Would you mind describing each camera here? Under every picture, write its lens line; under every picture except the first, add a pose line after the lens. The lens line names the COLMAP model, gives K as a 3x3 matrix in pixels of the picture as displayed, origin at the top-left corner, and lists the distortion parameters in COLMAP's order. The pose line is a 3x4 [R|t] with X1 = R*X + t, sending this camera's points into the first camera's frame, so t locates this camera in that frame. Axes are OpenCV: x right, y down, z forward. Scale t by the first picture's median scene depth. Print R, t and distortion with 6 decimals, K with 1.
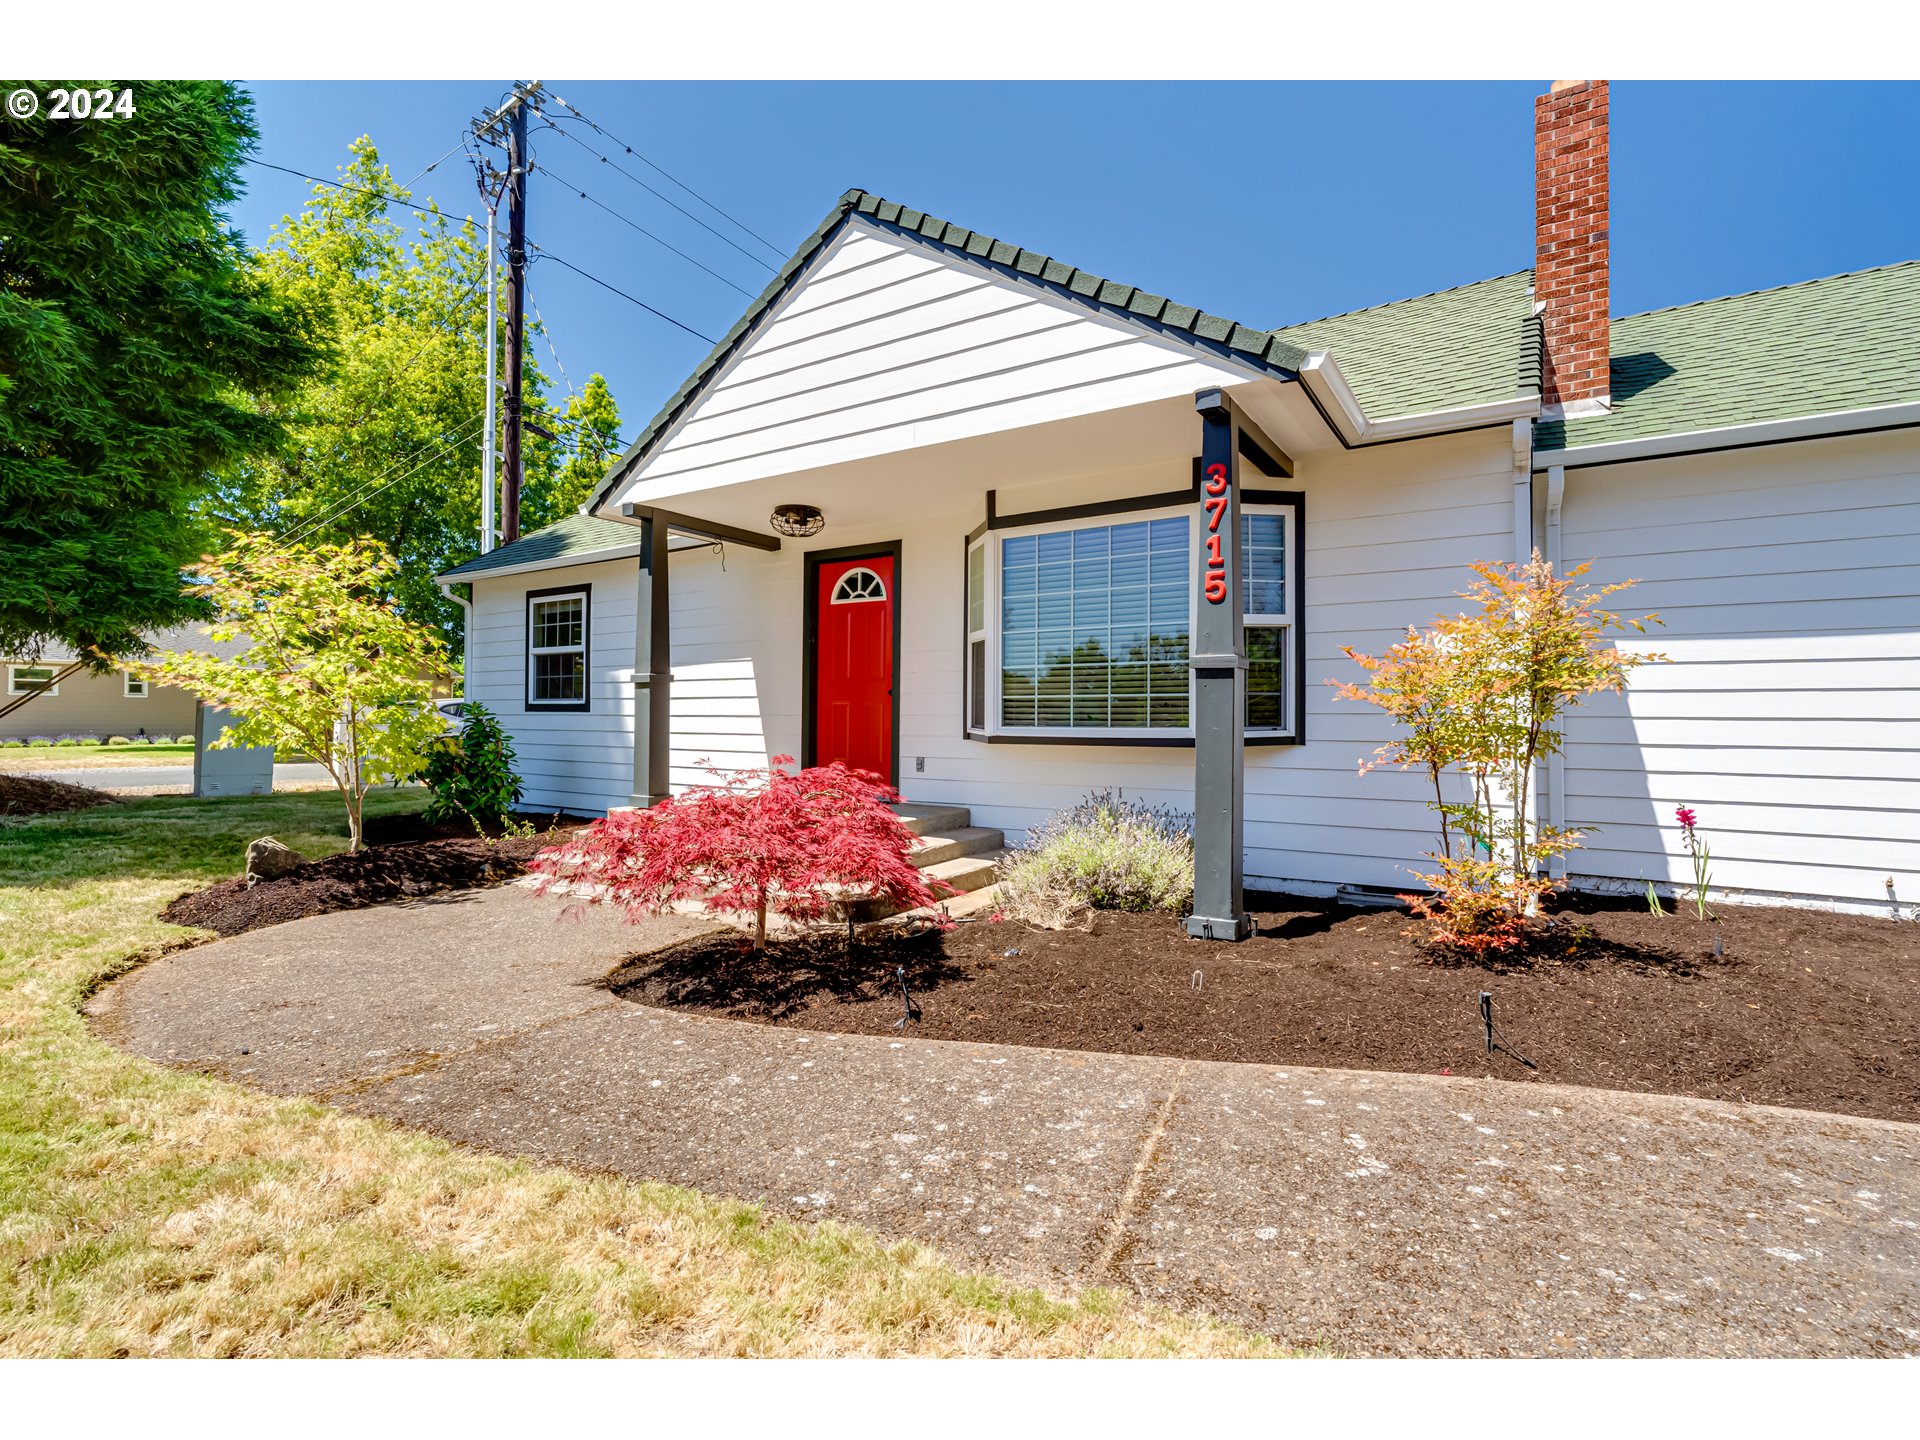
lens RADIAL K [[891.8, 0, 966.3], [0, 891.8, 715.4], [0, 0, 1]] dist [-0.004959, 0.002533]
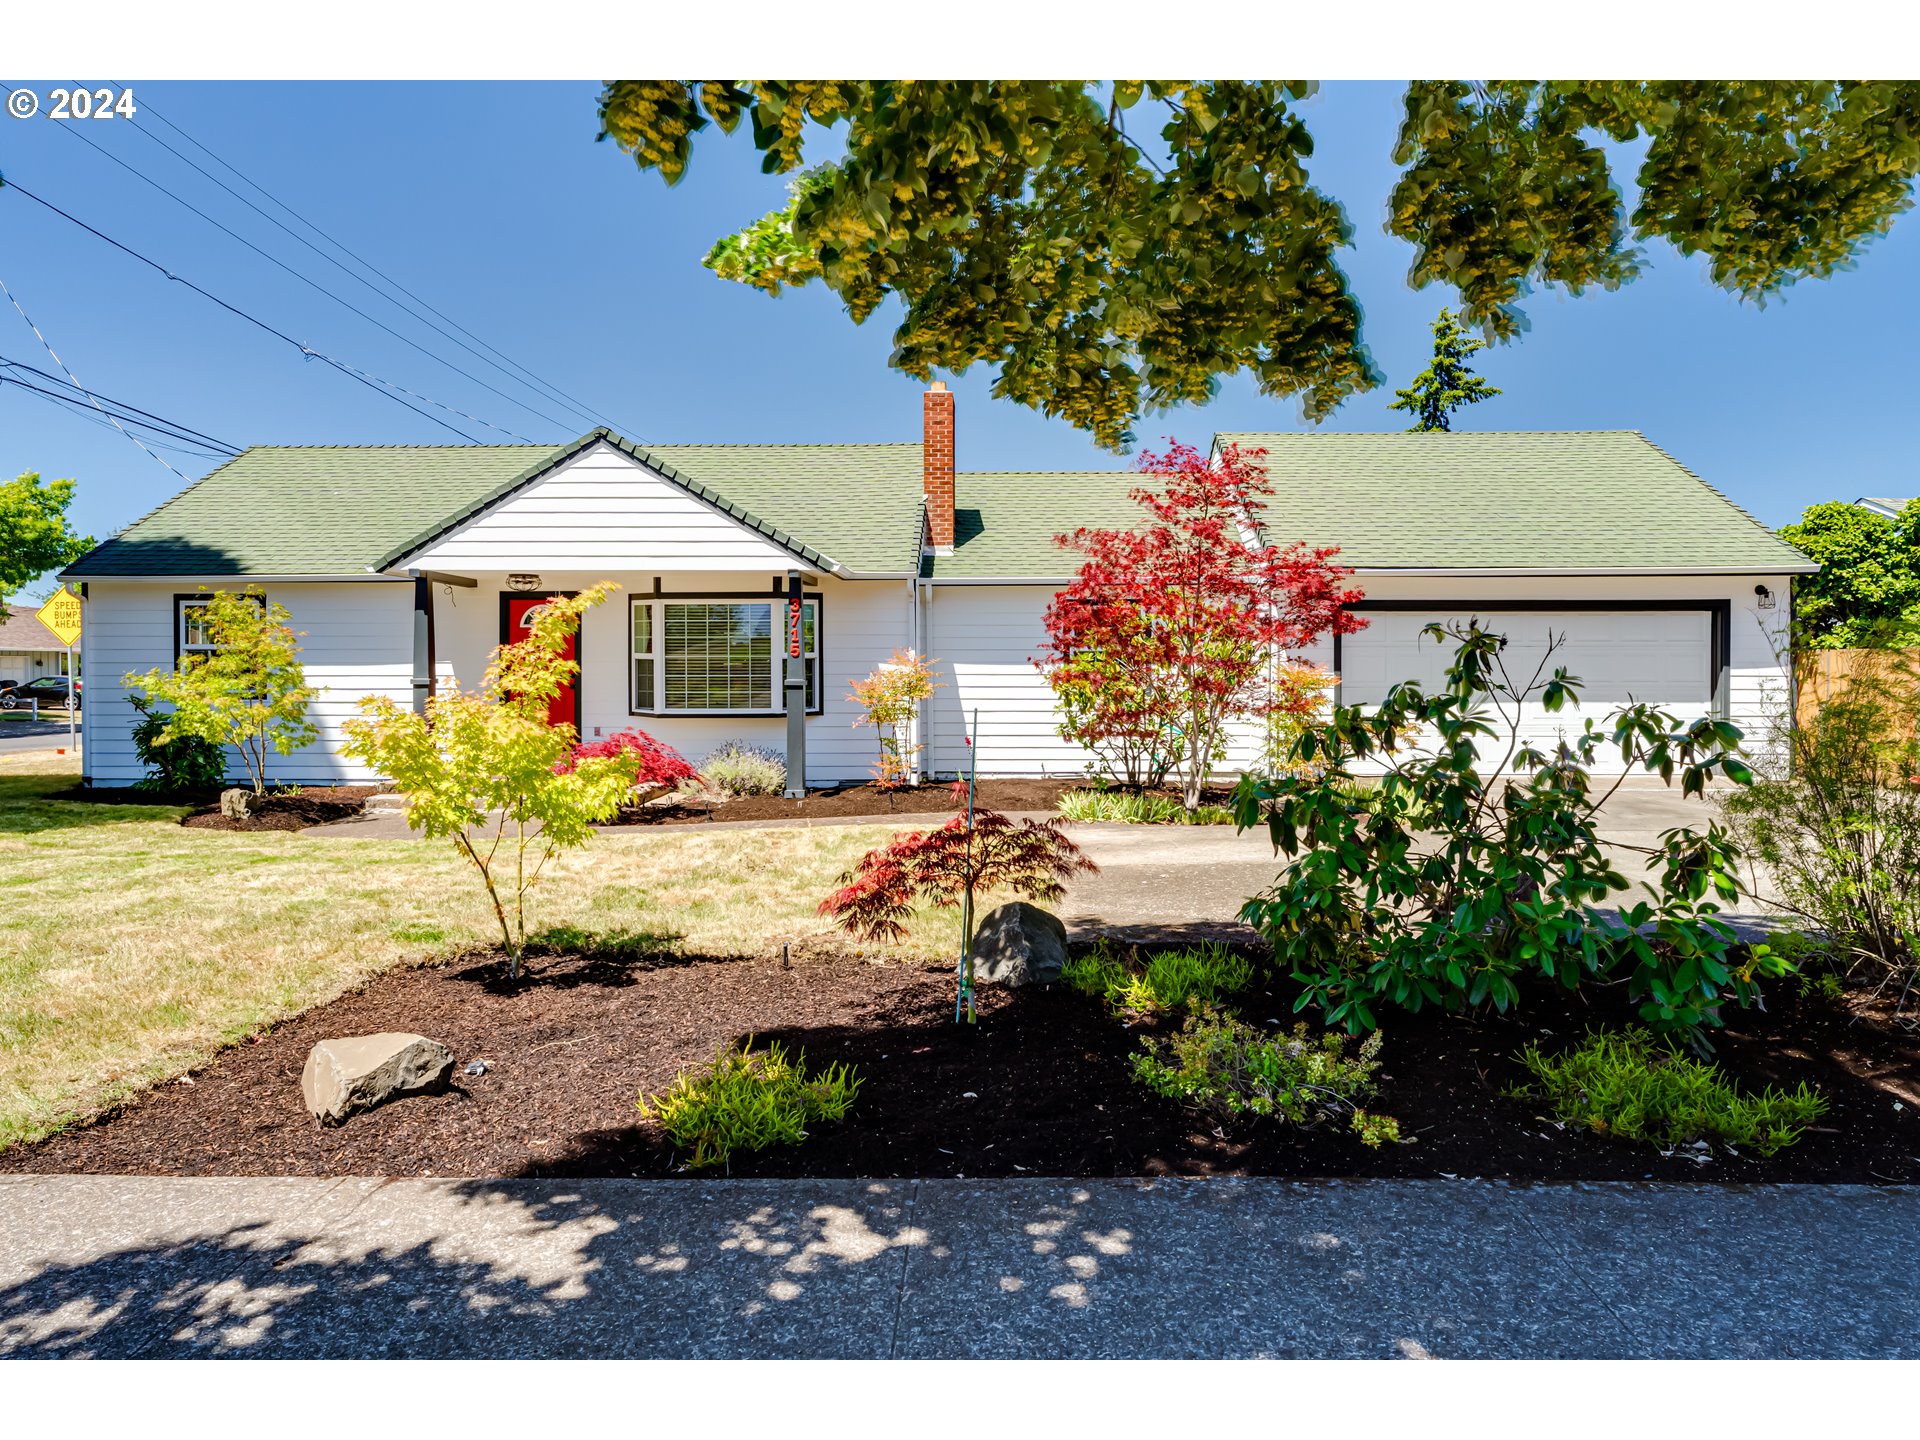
lens RADIAL K [[1189.7, 0, 987.0], [0, 1189.7, 685.7], [0, 0, 1]] dist [0.004174, 0.003567]
pose [[0.845745, -0.012832, 0.533433, -0.784732], [0.002679, 0.999800, 0.019803, -0.090003], [-0.533581, -0.015320, 0.845610, -1.564142]]
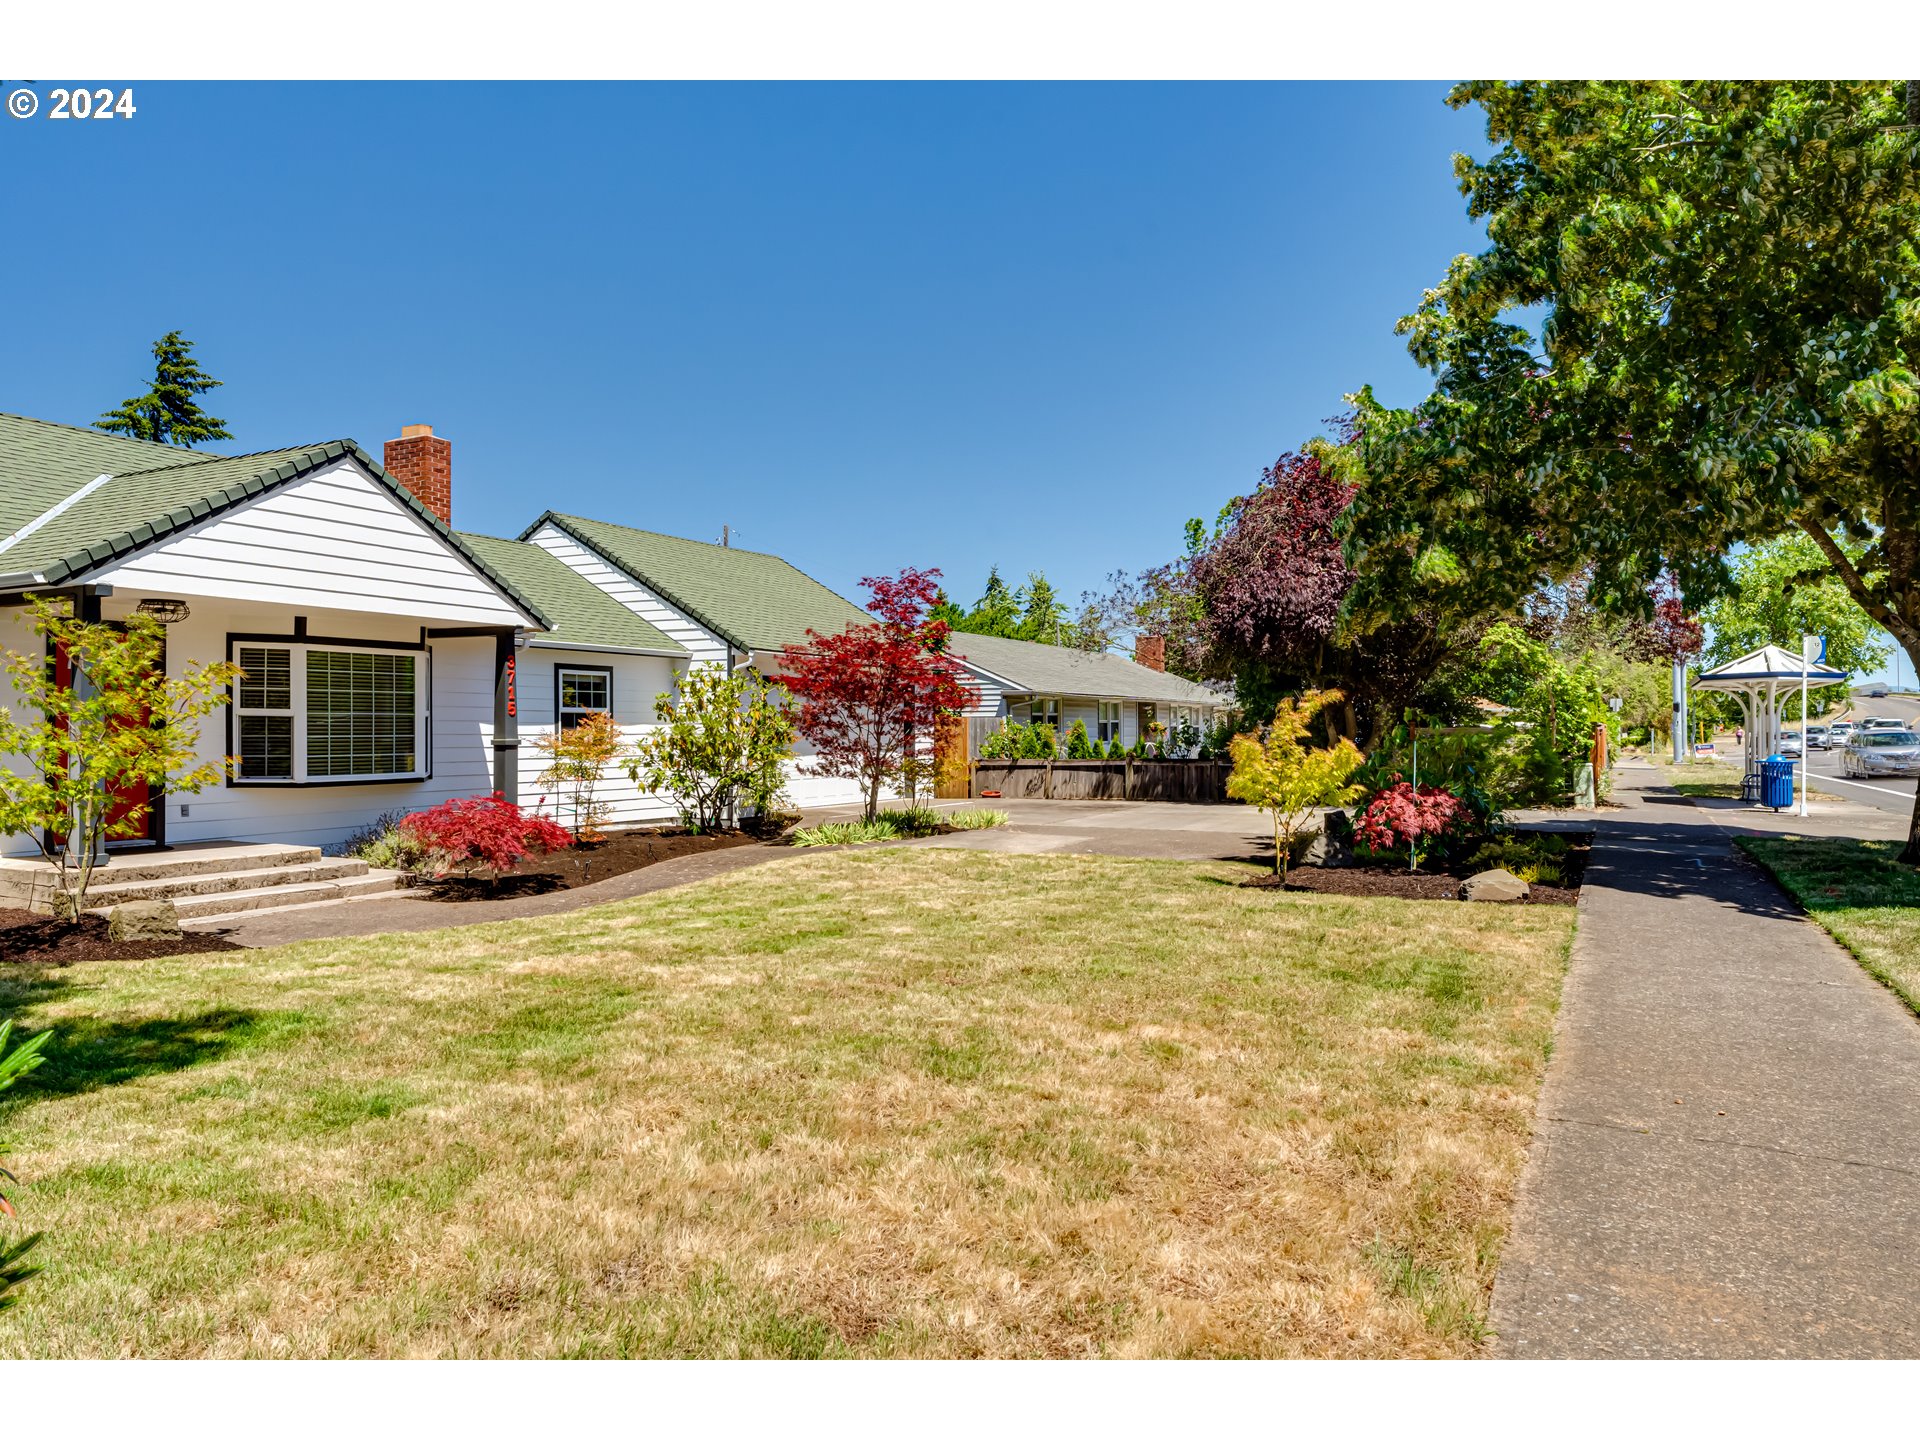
lens RADIAL K [[1261.1, 0, 962.5], [0, 1261.1, 709.7], [0, 0, 1]] dist [-0.005344, -0.002686]
pose [[-0.098871, 0.012470, 0.995022, -2.444065], [-0.001737, 0.999918, -0.012704, -0.083237], [-0.995099, -0.002984, -0.098841, 0.134254]]
